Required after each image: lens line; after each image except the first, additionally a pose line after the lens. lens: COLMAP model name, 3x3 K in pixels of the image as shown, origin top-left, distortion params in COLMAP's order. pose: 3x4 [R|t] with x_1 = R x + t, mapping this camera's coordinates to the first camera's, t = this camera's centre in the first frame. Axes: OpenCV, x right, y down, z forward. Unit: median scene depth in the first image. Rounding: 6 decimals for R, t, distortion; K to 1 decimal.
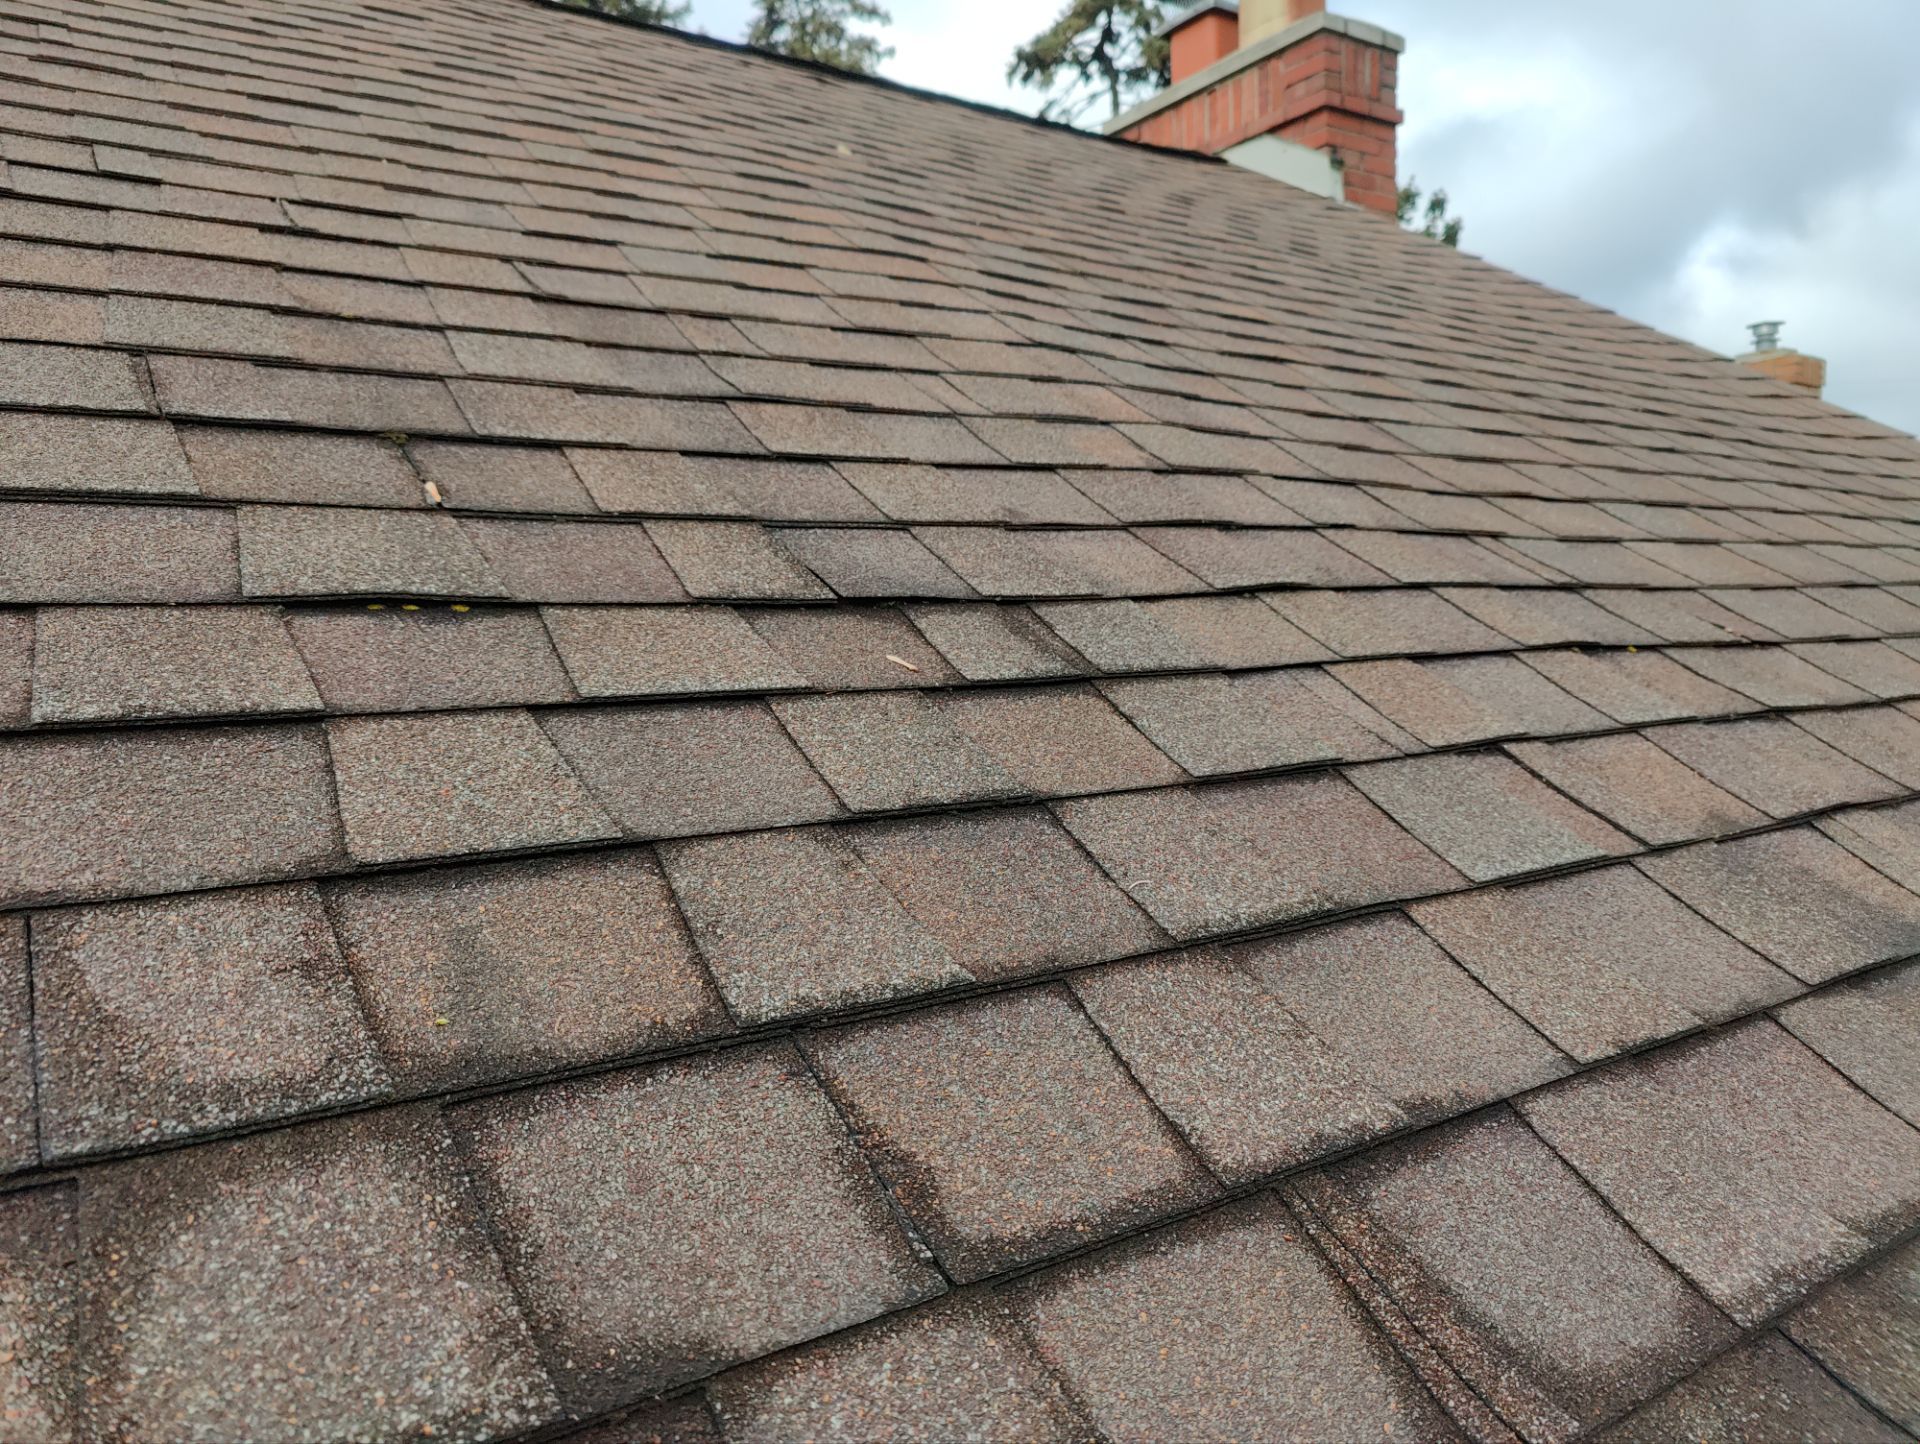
lens RADIAL K [[1342.4, 0, 947.4], [0, 1342.4, 708.6], [0, 0, 1]] dist [0.026269, -0.027323]
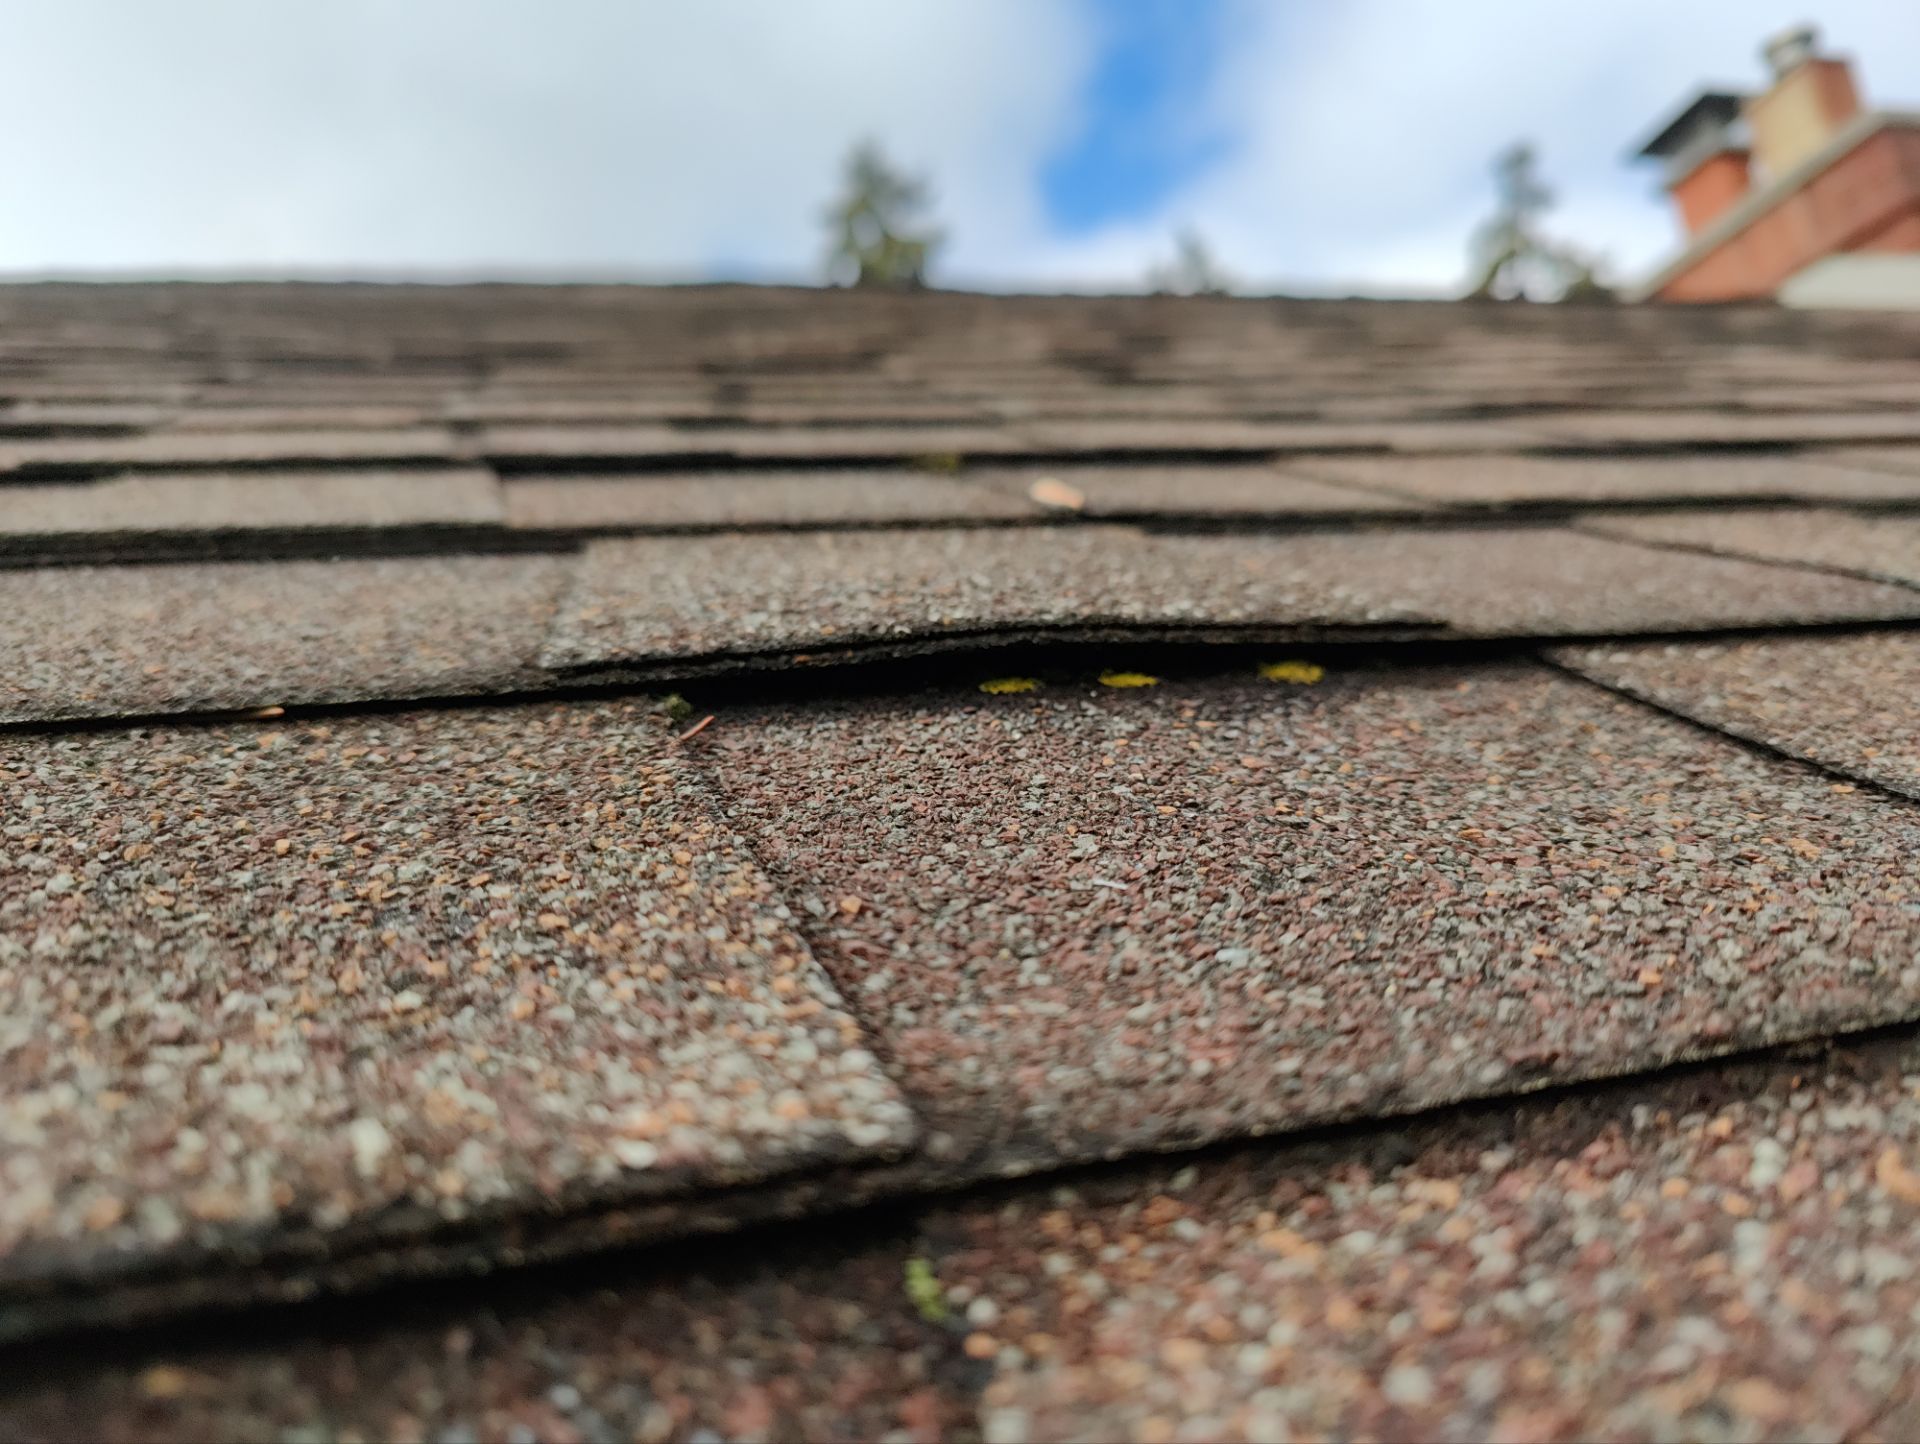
lens RADIAL K [[1342.4, 0, 958.1], [0, 1342.4, 725.8], [0, 0, 1]] dist [0.026269, -0.027323]
pose [[0.946174, -0.149647, -0.286985, -0.397765], [0.079656, 0.967086, -0.241661, -0.006216], [0.313703, 0.205793, 0.926952, 0.837015]]
